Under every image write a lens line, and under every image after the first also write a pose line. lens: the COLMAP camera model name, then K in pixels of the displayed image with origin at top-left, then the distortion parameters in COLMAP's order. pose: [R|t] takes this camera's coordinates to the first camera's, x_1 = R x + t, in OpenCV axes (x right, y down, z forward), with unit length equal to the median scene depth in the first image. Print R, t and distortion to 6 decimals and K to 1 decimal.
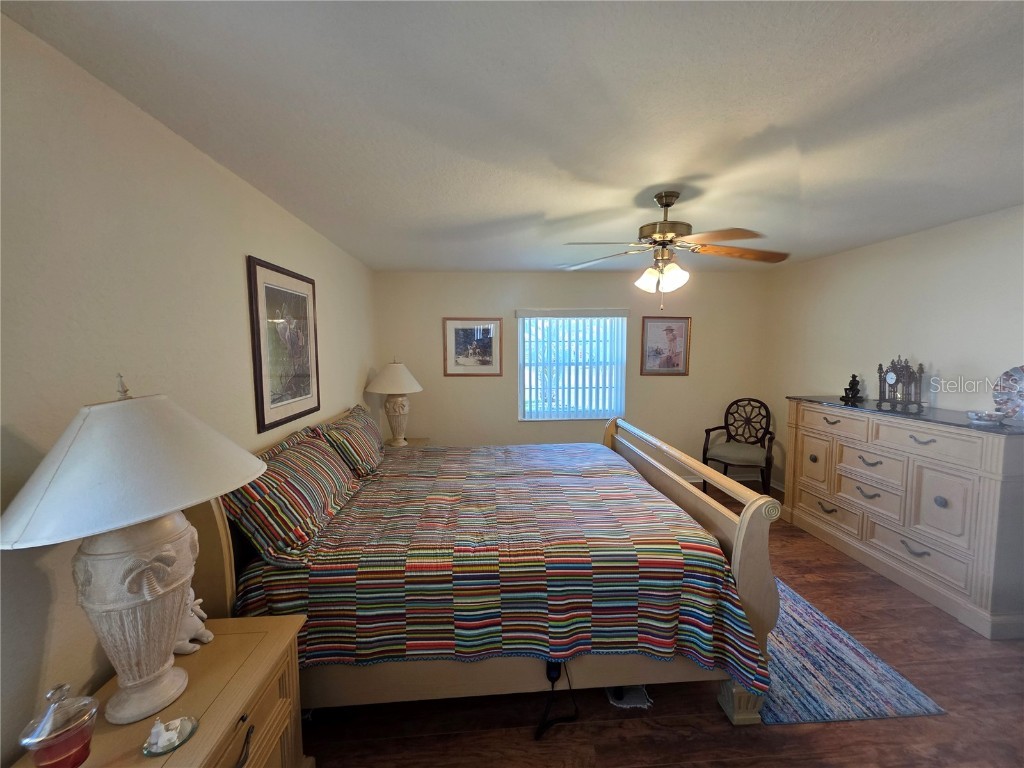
lens RADIAL K [[408.1, 0, 512.0], [0, 408.1, 380.2], [0, 0, 1]] dist [-0.001696, 0.000202]
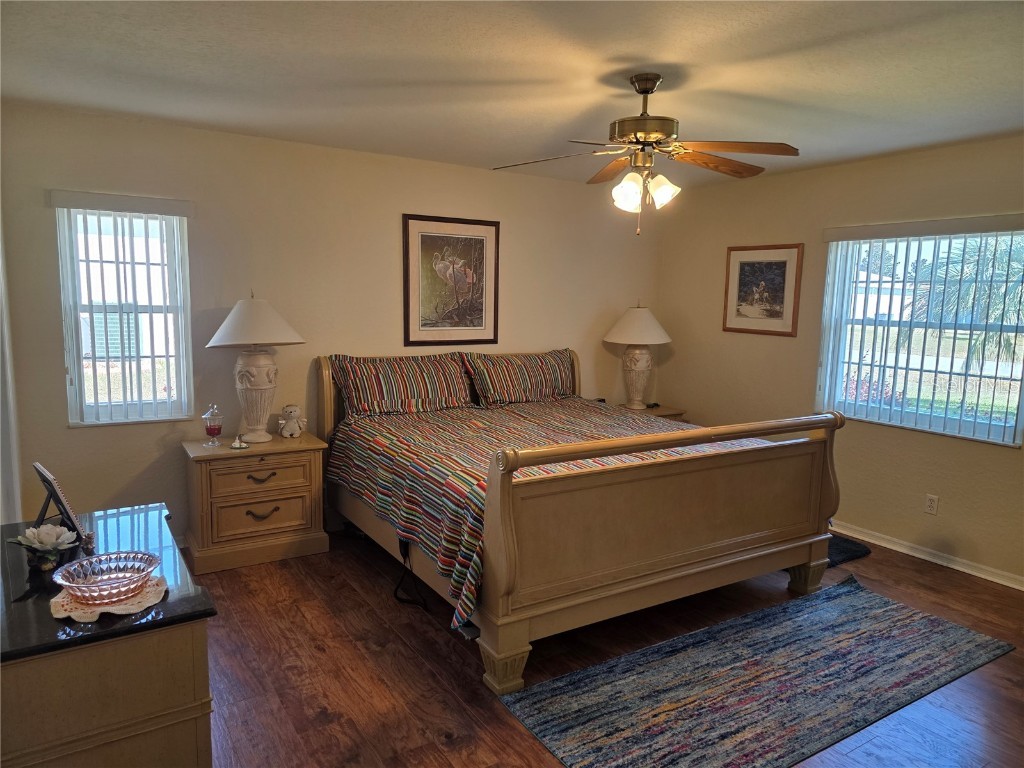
lens RADIAL K [[692.5, 0, 507.8], [0, 692.5, 383.8], [0, 0, 1]] dist [0.046281, -0.015449]
pose [[0.473802, 0.131485, -0.870760, 0.779376], [-0.094666, 0.990666, 0.098081, -0.001944], [0.875528, 0.035961, 0.481827, 0.099889]]
